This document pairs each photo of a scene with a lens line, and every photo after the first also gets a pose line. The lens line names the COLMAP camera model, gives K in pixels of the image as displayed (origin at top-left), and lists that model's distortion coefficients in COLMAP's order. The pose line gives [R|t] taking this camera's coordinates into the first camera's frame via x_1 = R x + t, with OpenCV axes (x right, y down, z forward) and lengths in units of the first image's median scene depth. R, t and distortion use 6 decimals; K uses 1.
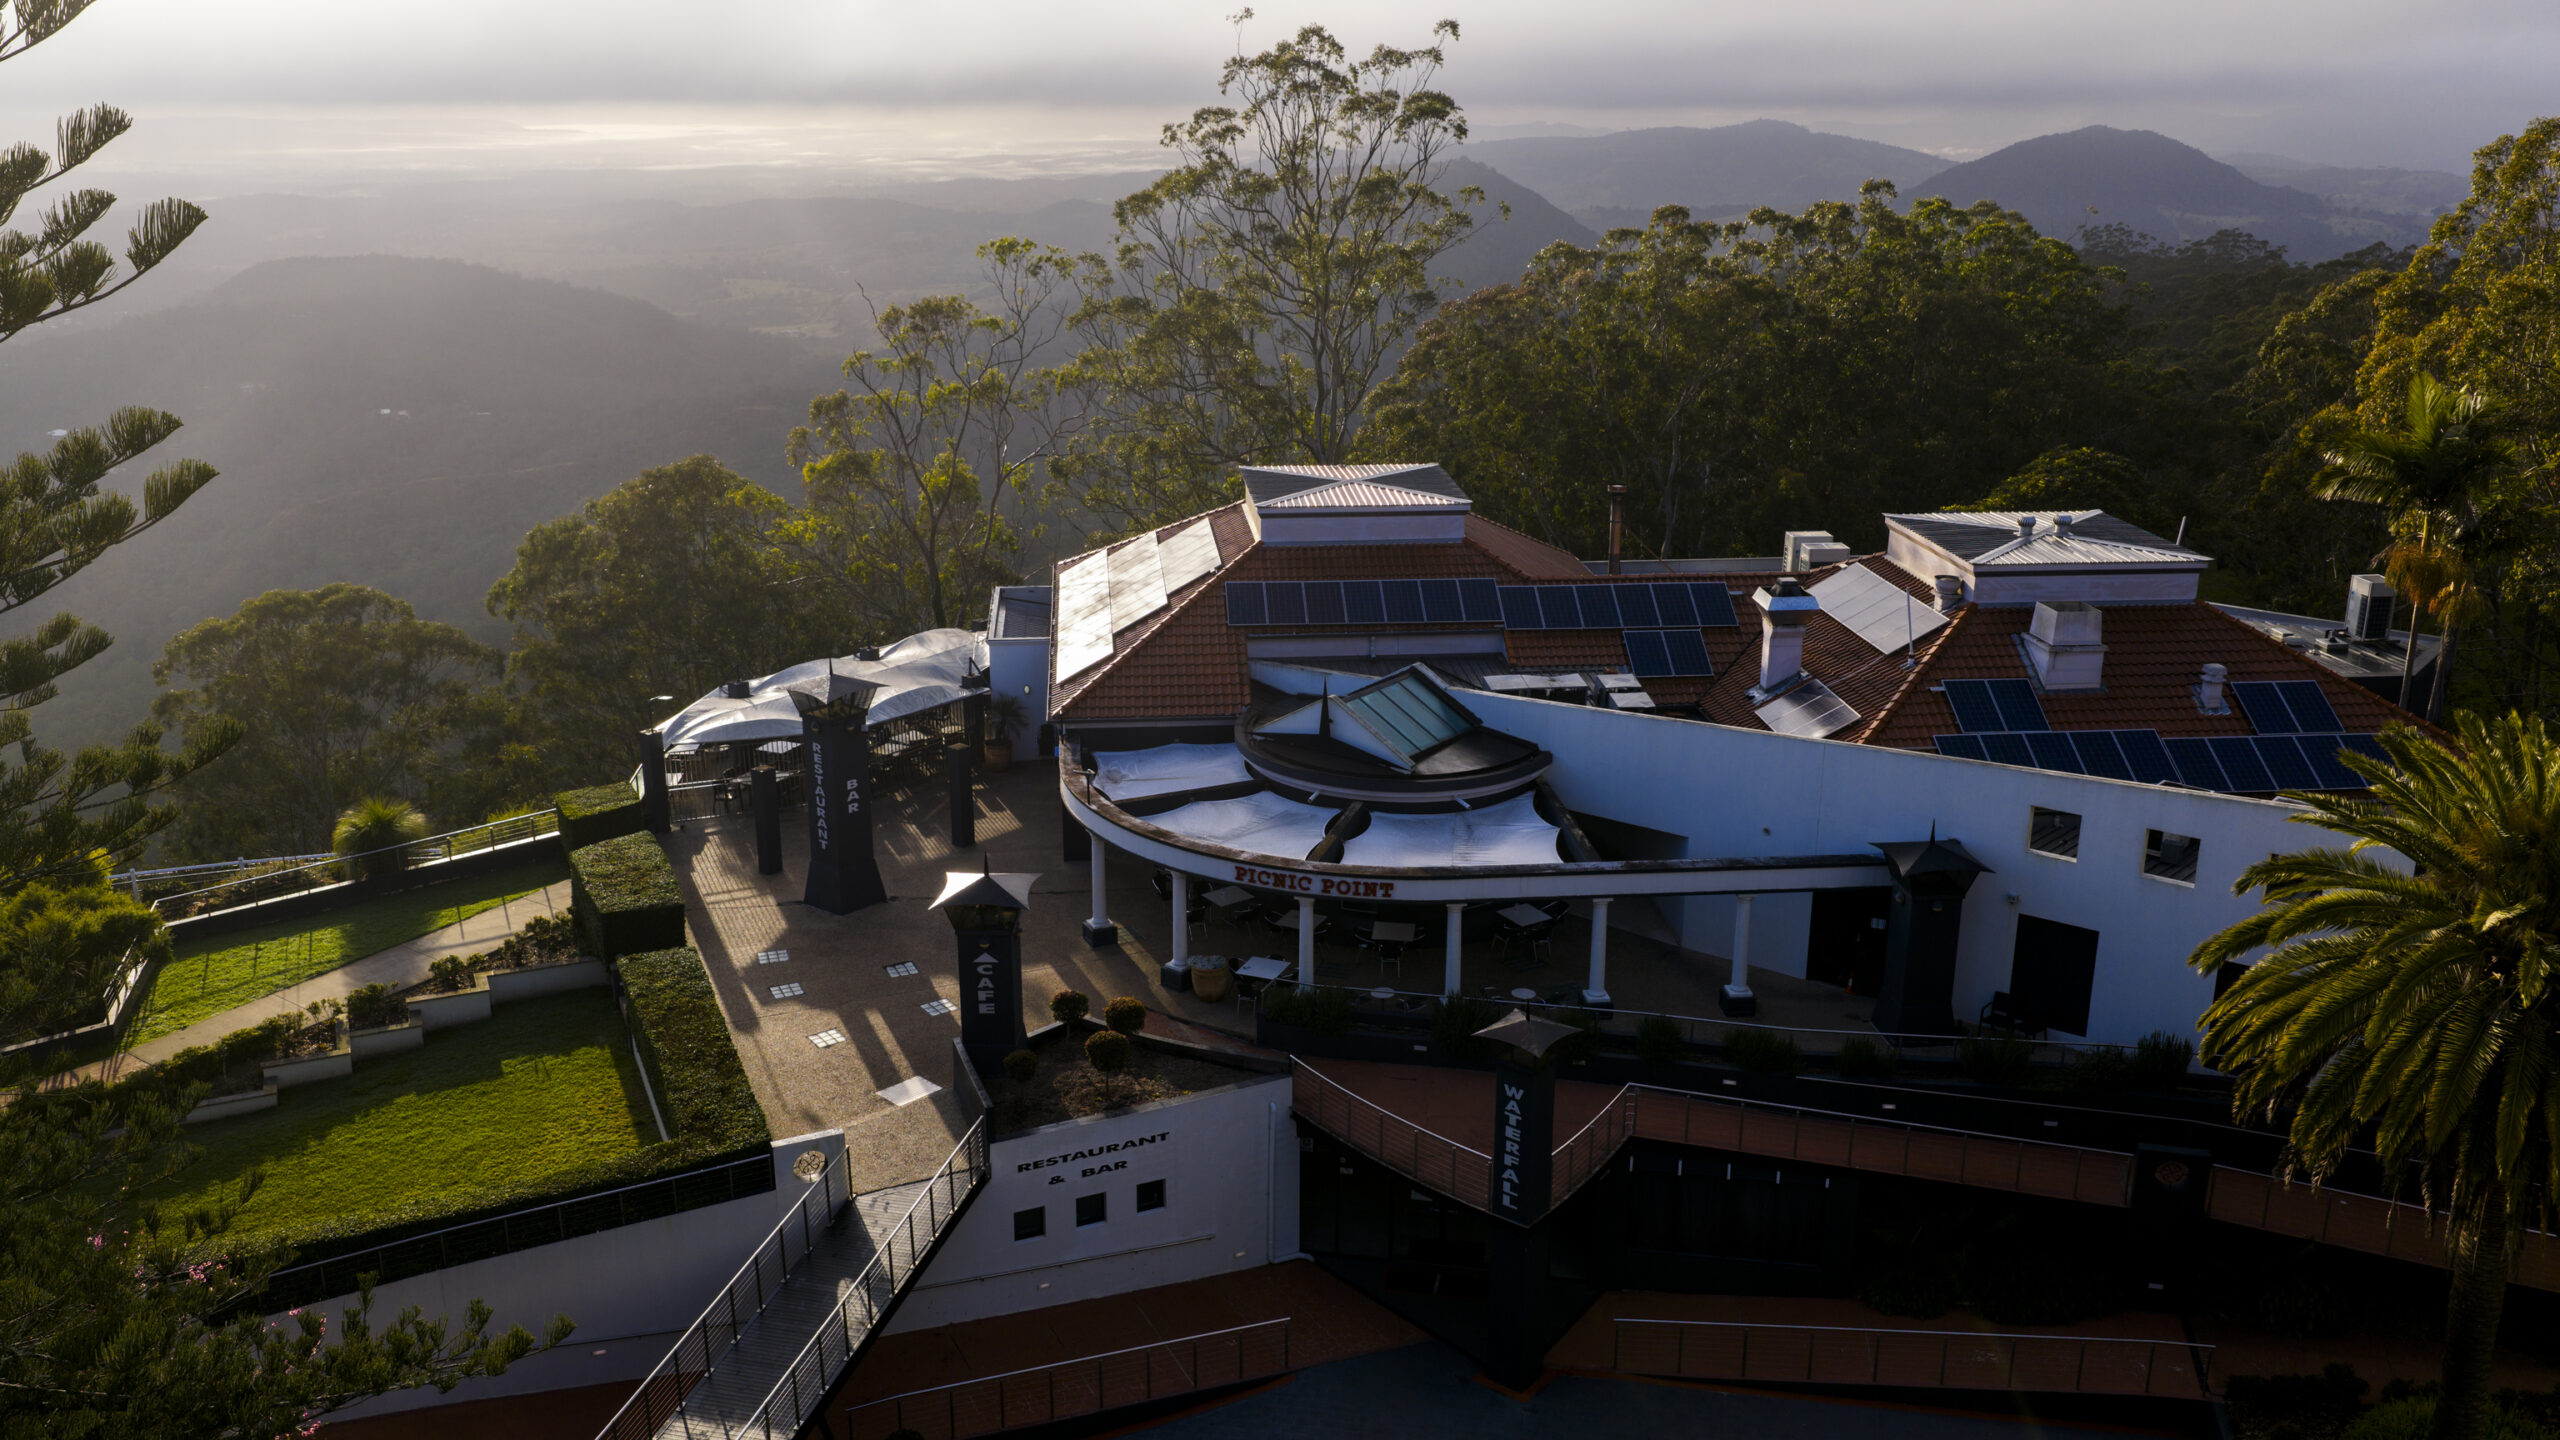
lens RADIAL K [[2121.9, 0, 1280.0], [0, 2121.9, 720.0], [0, 0, 1]] dist [0.043006, -0.092006]
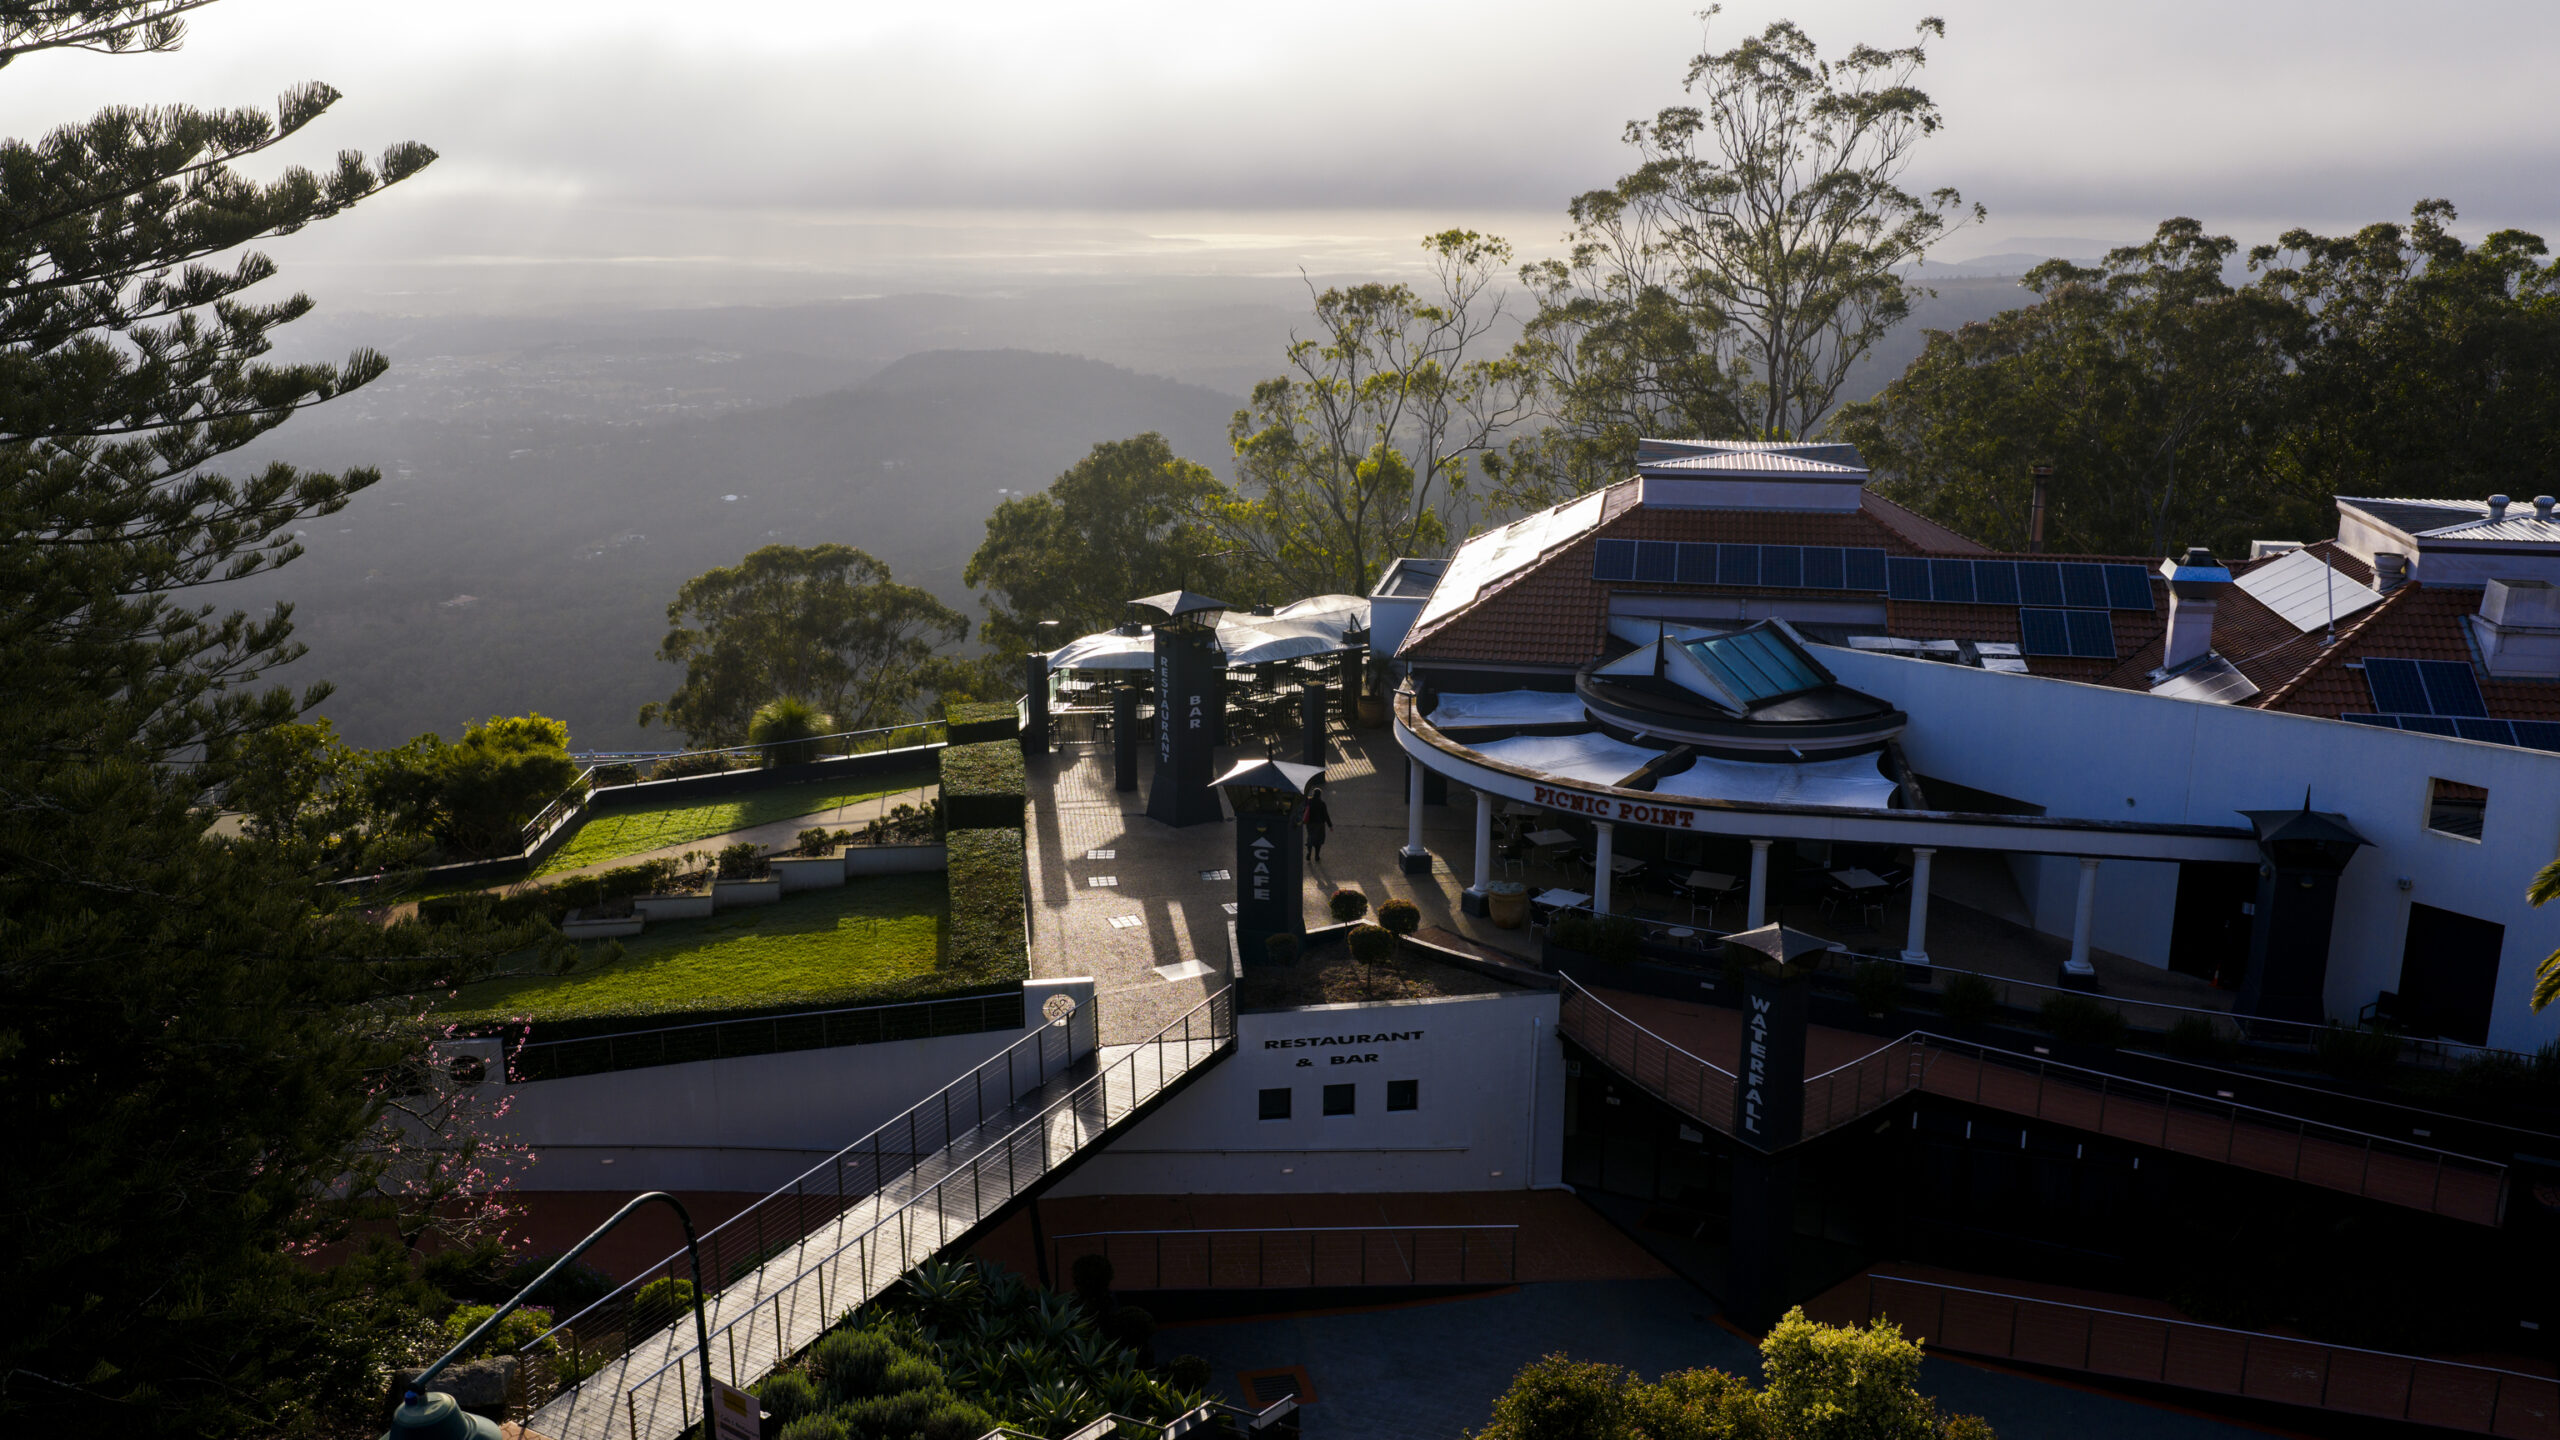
lens RADIAL K [[2121.9, 0, 1280.0], [0, 2121.9, 720.0], [0, 0, 1]] dist [0.043006, -0.092006]
pose [[0.963655, 0.068192, -0.258300, 0.105581], [-0.080848, 0.995976, -0.038681, 0.078073], [0.254623, 0.058158, 0.965290, 0.023191]]
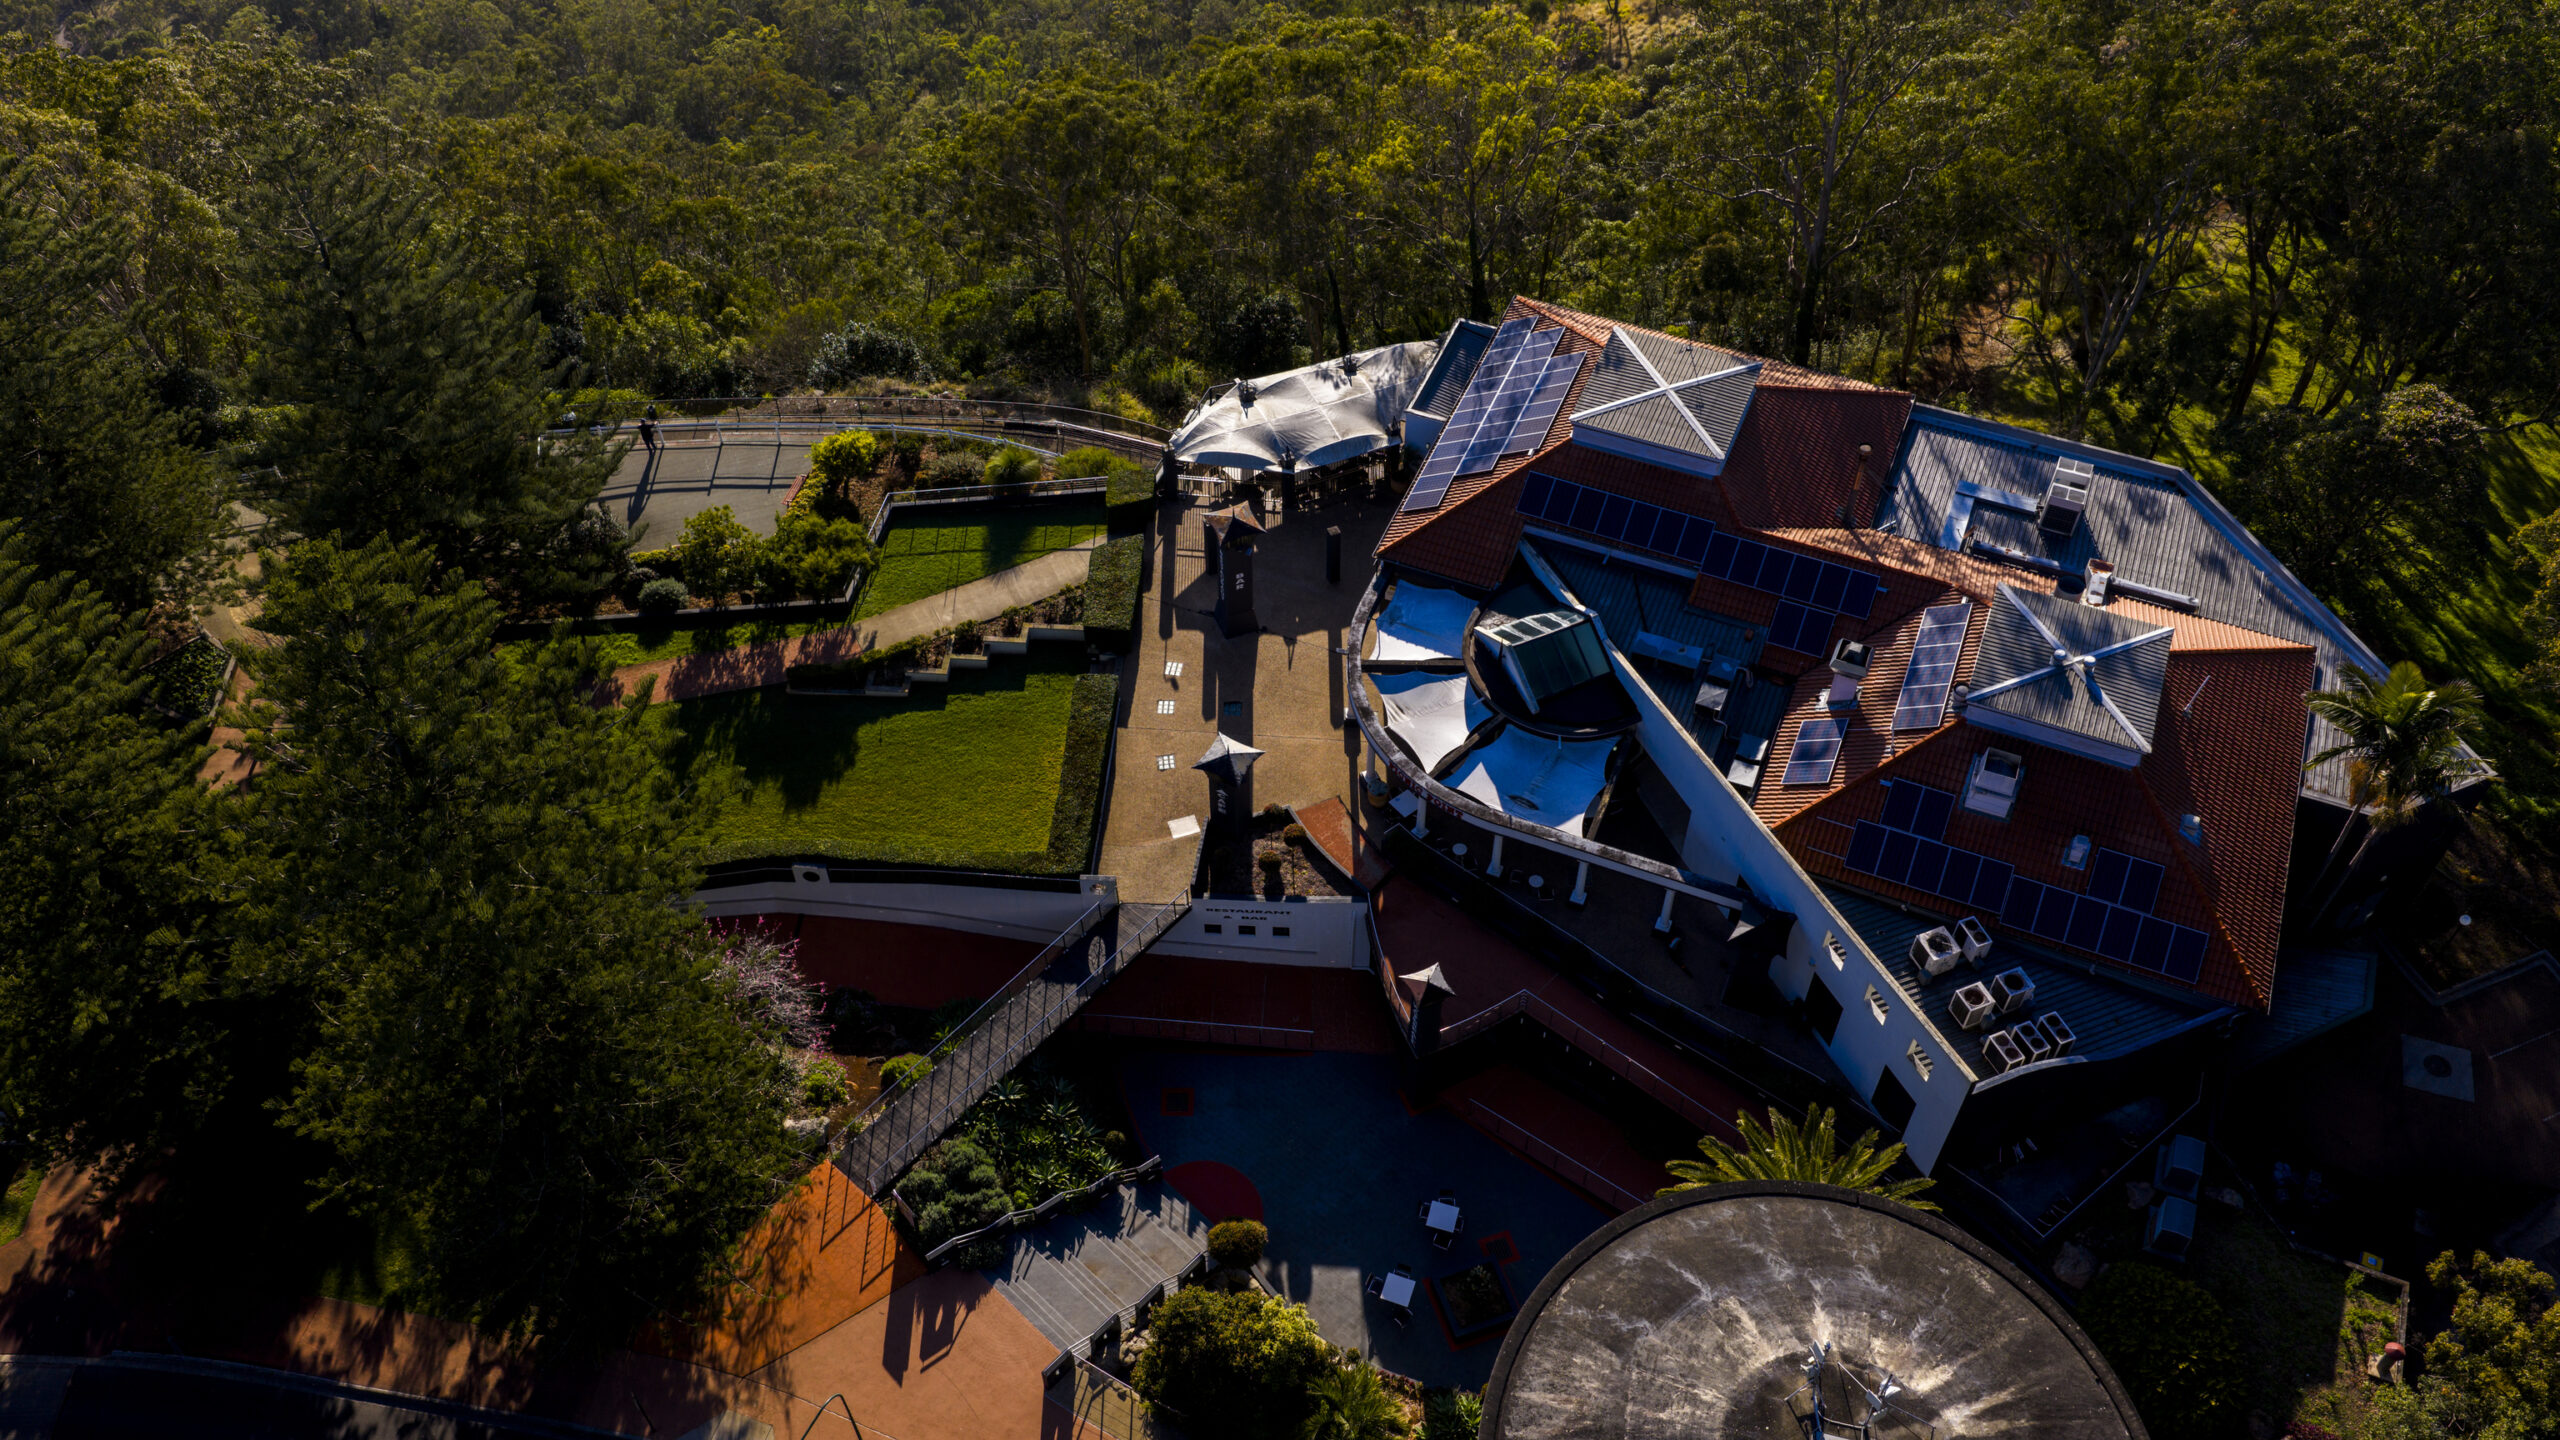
lens RADIAL K [[2121.9, 0, 1280.0], [0, 2121.9, 720.0], [0, 0, 1]] dist [0.043006, -0.092006]
pose [[0.883845, 0.348901, -0.311587, 0.376900], [-0.131594, 0.824649, 0.550124, -0.791699], [0.448889, -0.445221, 0.774775, -0.295808]]
